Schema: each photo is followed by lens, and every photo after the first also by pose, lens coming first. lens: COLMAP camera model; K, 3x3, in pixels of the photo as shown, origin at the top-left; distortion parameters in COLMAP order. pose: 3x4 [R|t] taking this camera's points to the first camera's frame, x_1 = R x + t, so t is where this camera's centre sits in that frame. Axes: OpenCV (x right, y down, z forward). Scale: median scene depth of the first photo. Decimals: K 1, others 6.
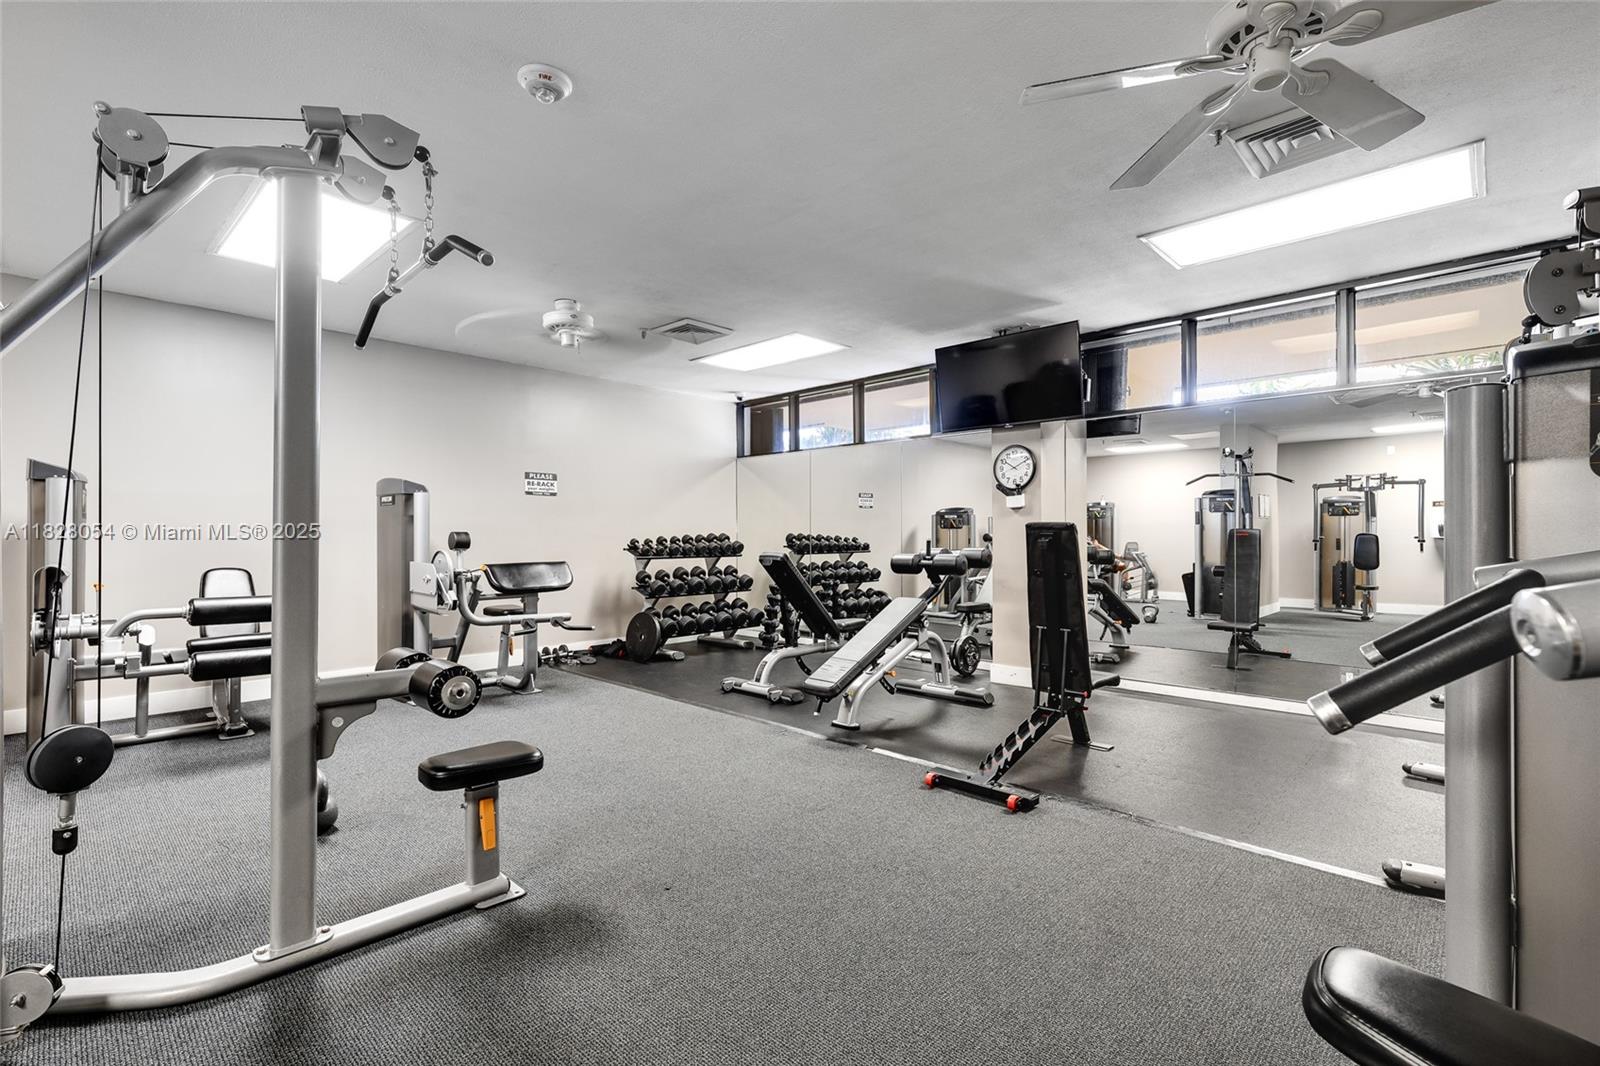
lens RADIAL K [[714.8, 0, 804.1], [0, 714.8, 537.9], [0, 0, 1]] dist [0.004000, -0.001315]
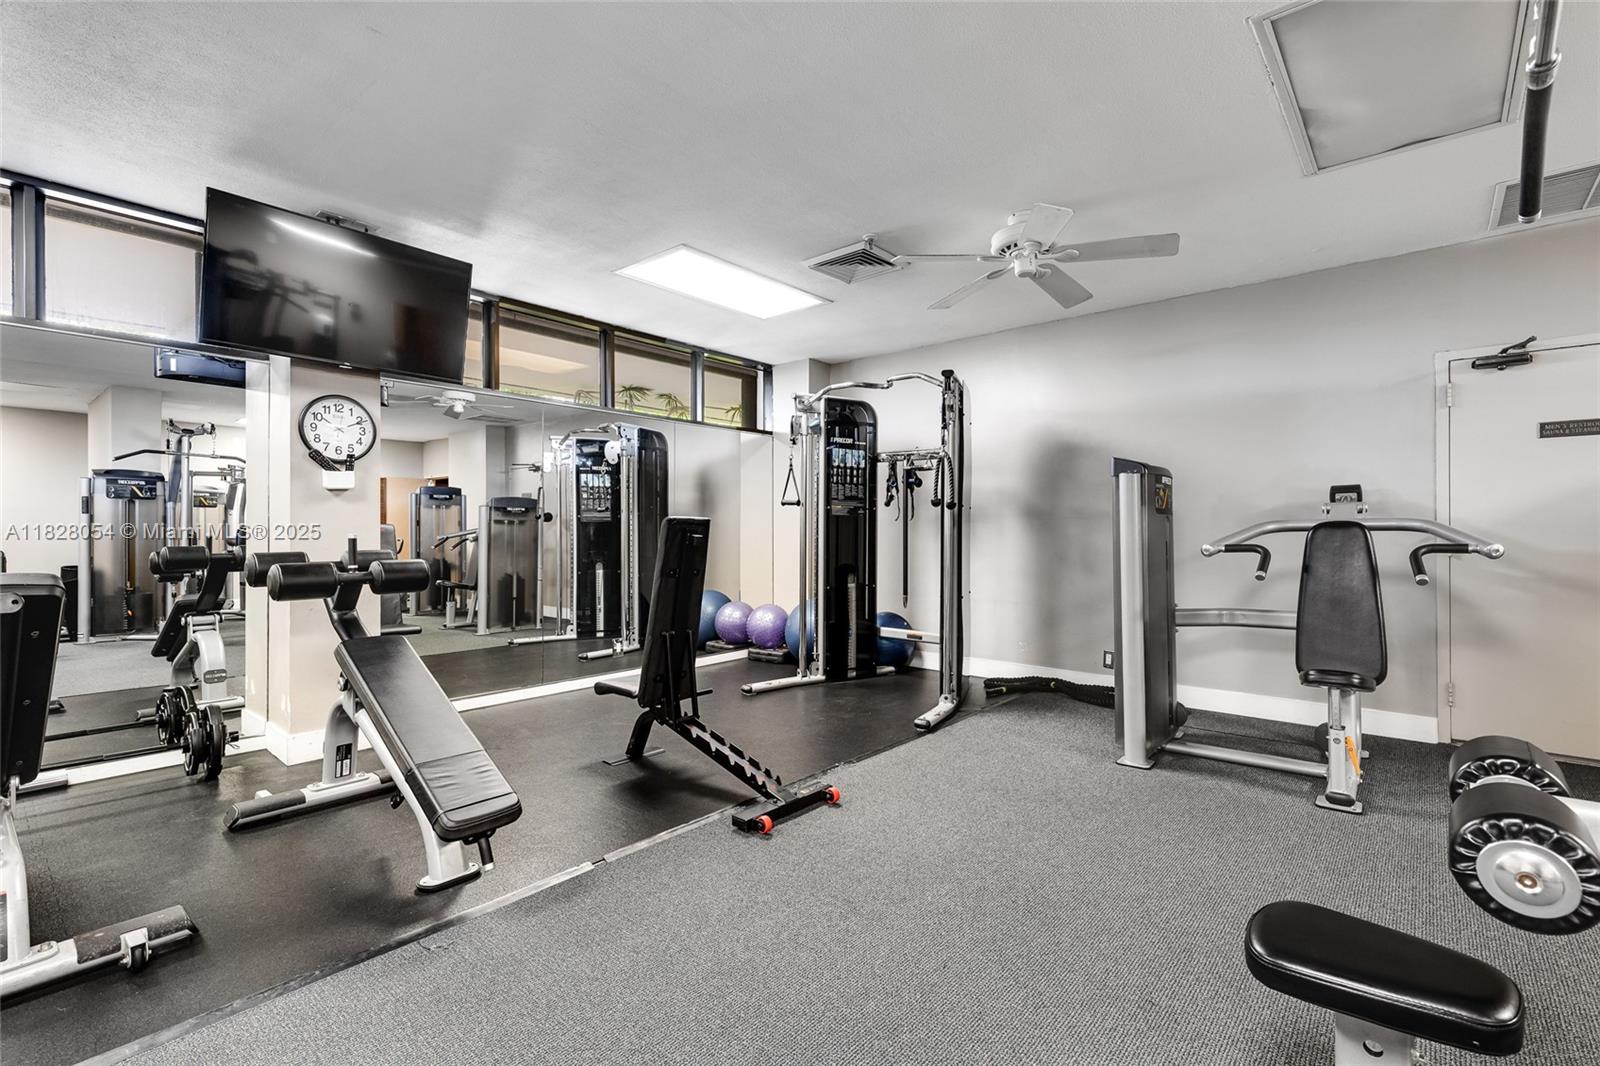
lens RADIAL K [[708.0, 0, 799.0], [0, 708.0, 521.0], [0, 0, 1]] dist [0.000005, -0.000355]
pose [[-0.033103, 0.009462, 0.999407, -0.383246], [0.004632, 0.999946, -0.009313, -0.003669], [-0.999441, 0.004321, -0.033146, 0.582185]]
